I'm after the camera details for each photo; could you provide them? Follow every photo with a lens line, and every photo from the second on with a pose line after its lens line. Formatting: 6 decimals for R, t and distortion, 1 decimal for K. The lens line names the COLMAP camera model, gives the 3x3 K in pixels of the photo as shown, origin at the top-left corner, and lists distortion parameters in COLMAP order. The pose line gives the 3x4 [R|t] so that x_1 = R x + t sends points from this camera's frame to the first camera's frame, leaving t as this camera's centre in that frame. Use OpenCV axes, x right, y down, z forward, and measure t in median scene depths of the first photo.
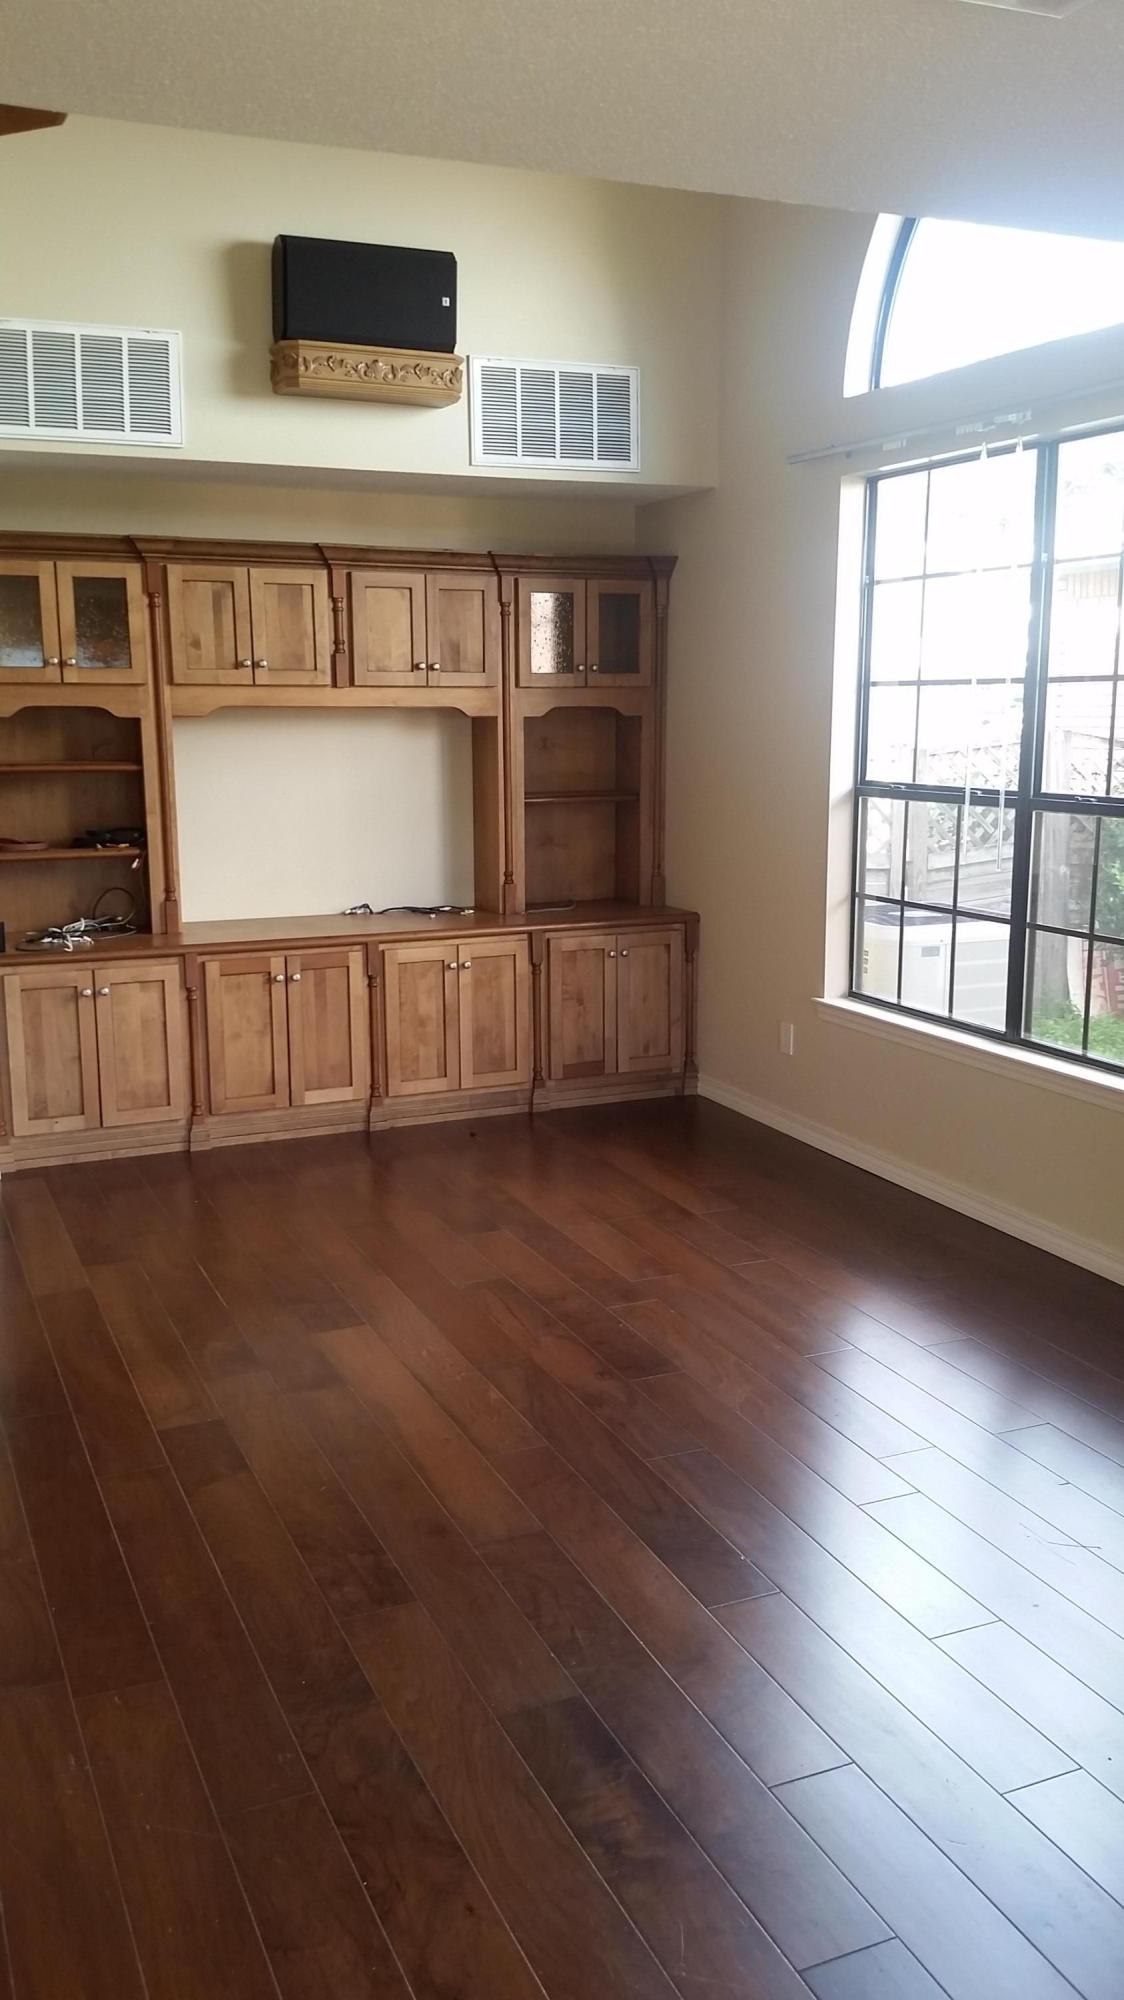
lens RADIAL K [[1635.8, 0, 544.3], [0, 1635.8, 1007.9], [0, 0, 1]] dist [0.191817, -0.472672]
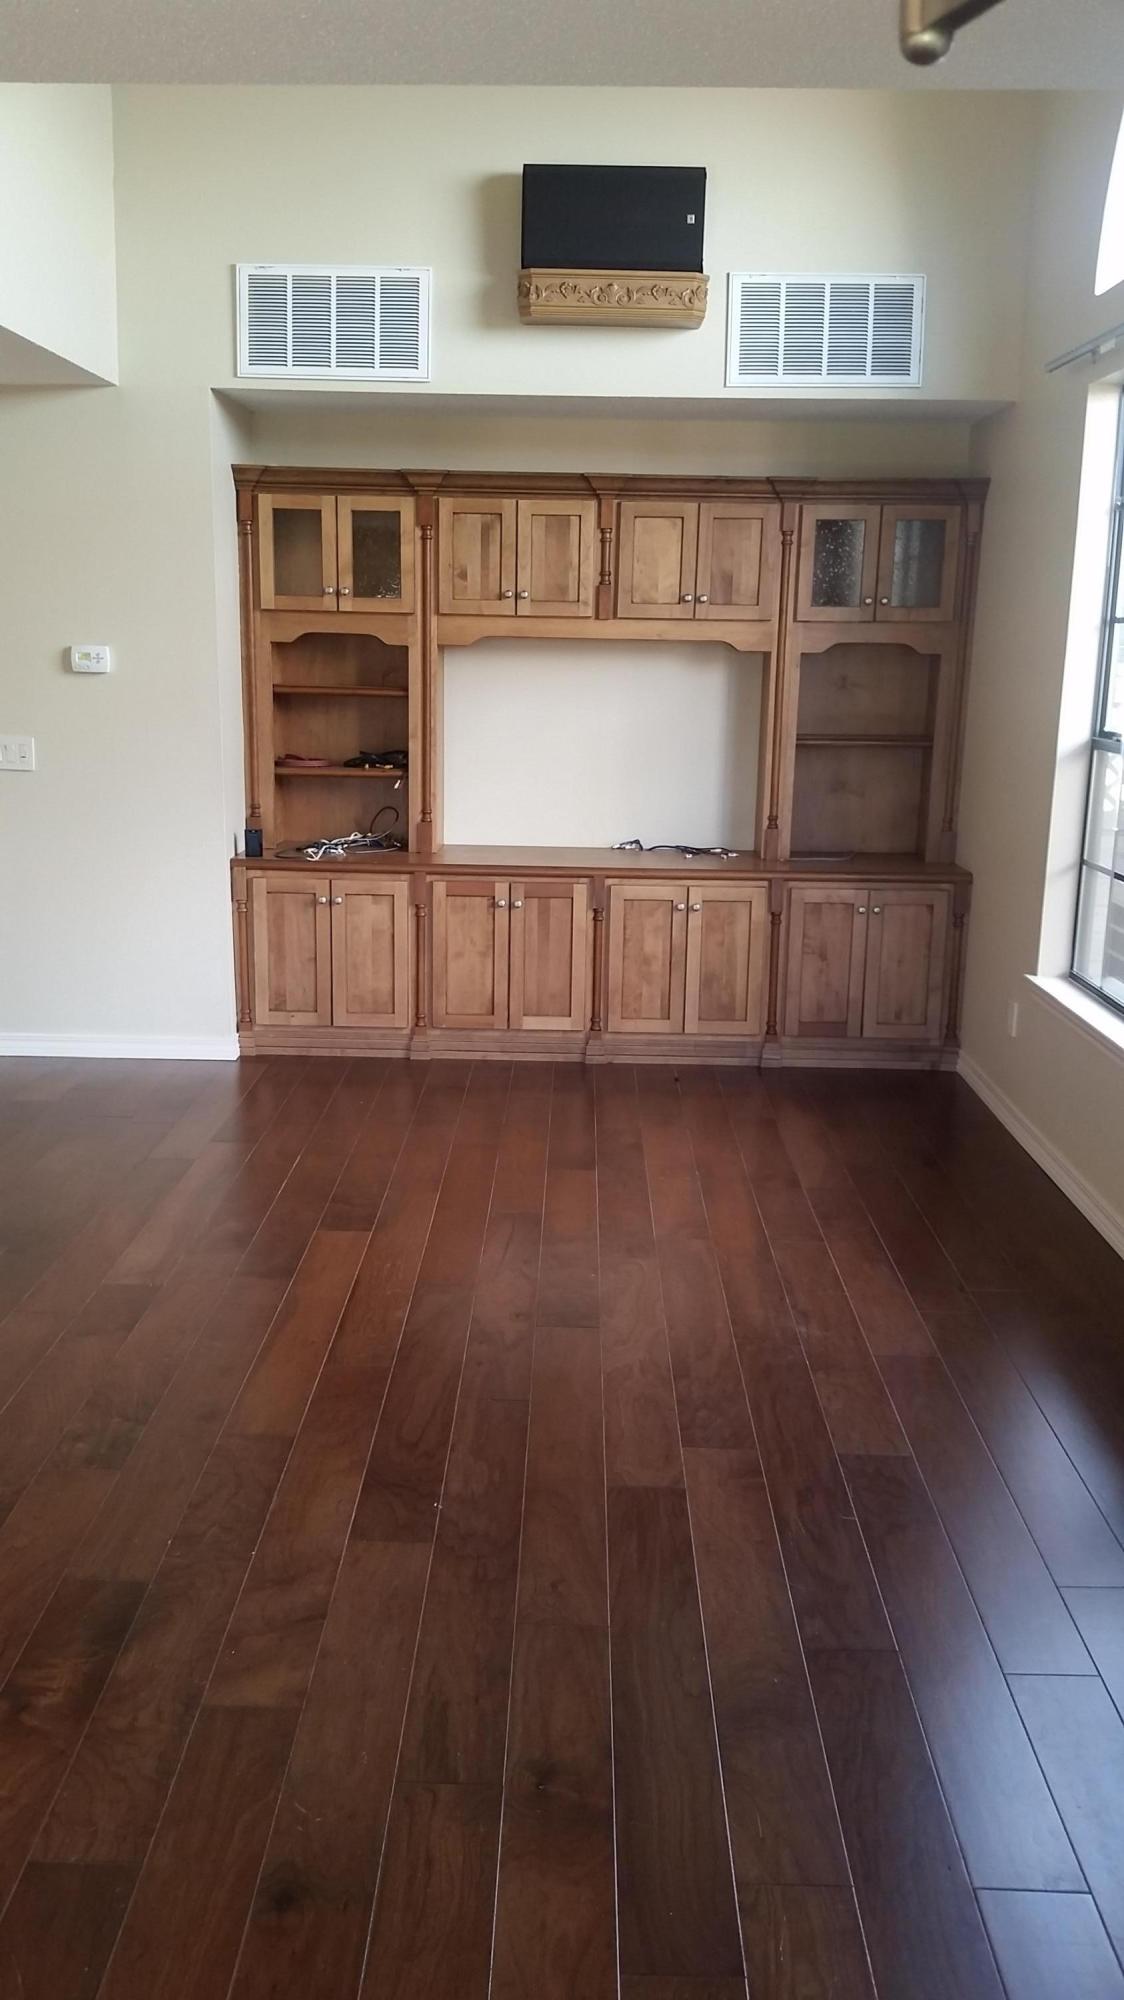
lens RADIAL K [[1635.8, 0, 544.3], [0, 1635.8, 1007.9], [0, 0, 1]] dist [0.191817, -0.472672]
pose [[0.909811, 0.111387, -0.399796, 0.278029], [-0.098844, 0.993747, 0.051930, -0.008785], [0.403081, -0.007729, 0.915132, 0.069599]]
